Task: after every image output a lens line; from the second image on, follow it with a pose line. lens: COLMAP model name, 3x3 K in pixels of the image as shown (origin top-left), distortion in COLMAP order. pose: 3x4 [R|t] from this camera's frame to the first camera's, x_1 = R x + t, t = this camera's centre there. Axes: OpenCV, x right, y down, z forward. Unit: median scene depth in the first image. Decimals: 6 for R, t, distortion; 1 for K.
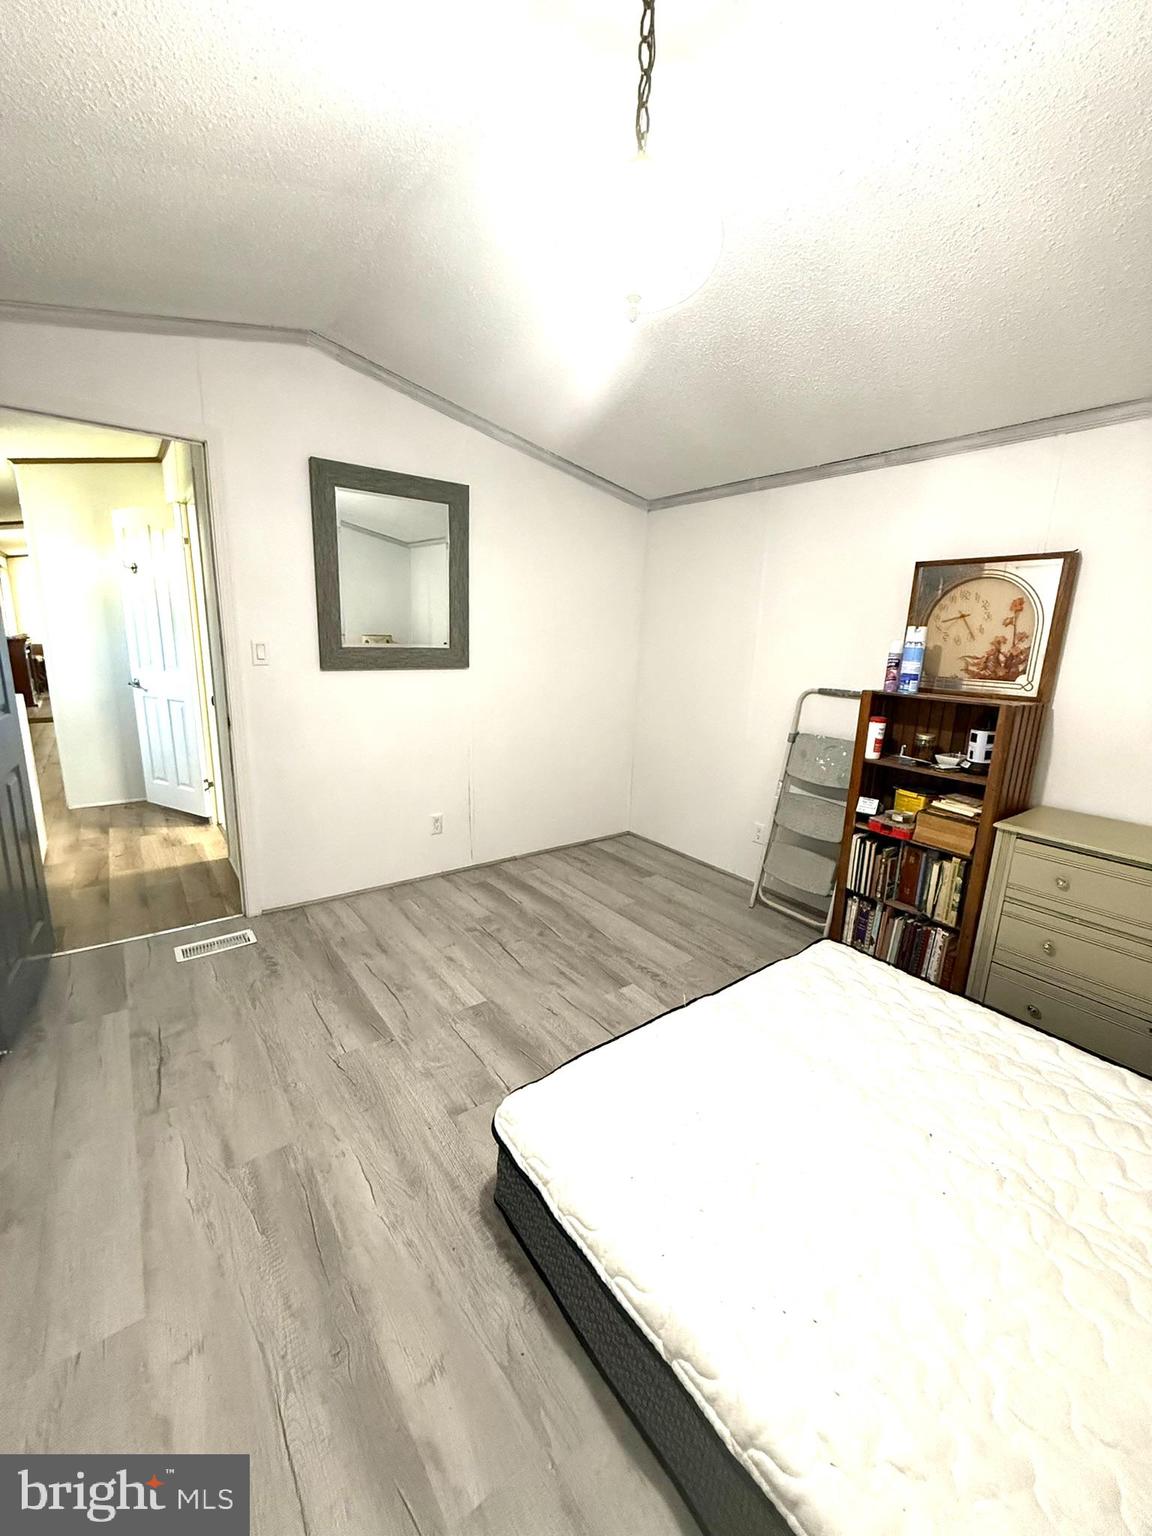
lens RADIAL K [[613.2, 0, 577.7], [0, 613.2, 767.1], [0, 0, 1]] dist [0.000959, 0.000218]
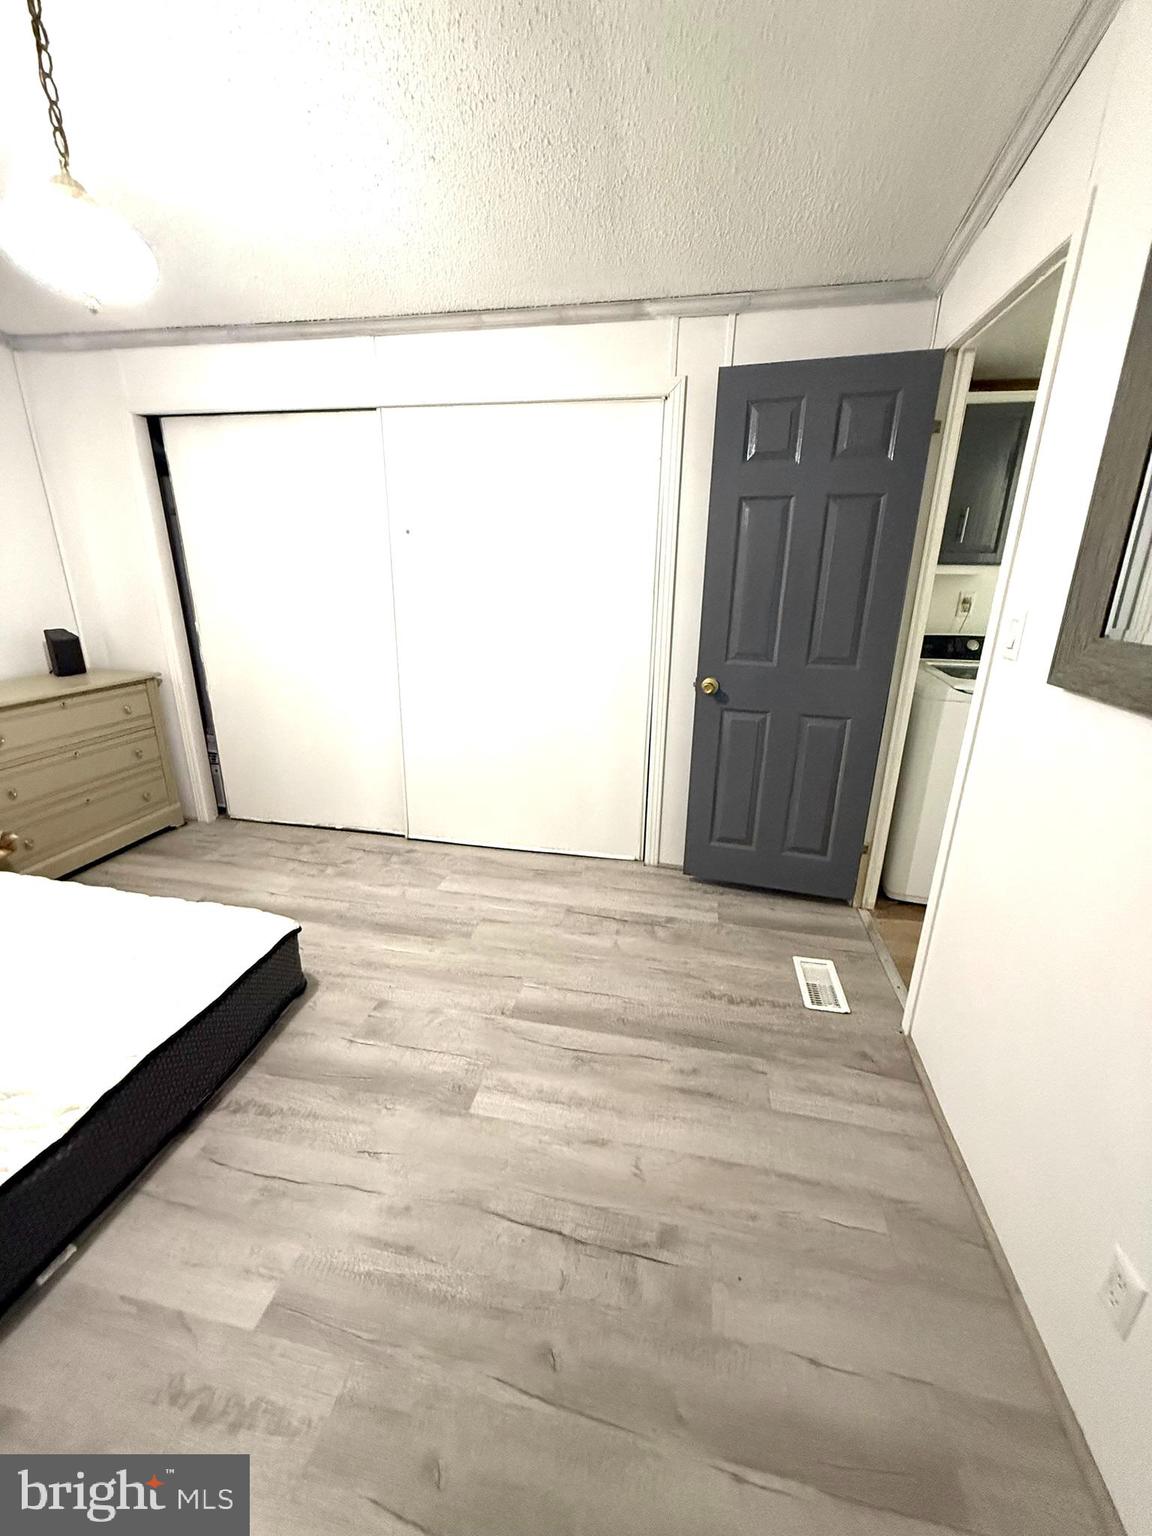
lens RADIAL K [[613.2, 0, 577.7], [0, 613.2, 767.1], [0, 0, 1]] dist [0.000959, 0.000218]
pose [[-0.747816, 0.159998, -0.644338, 0.146412], [-0.178578, 0.886283, 0.427333, -0.289365], [0.639438, 0.434631, -0.634204, 1.347426]]
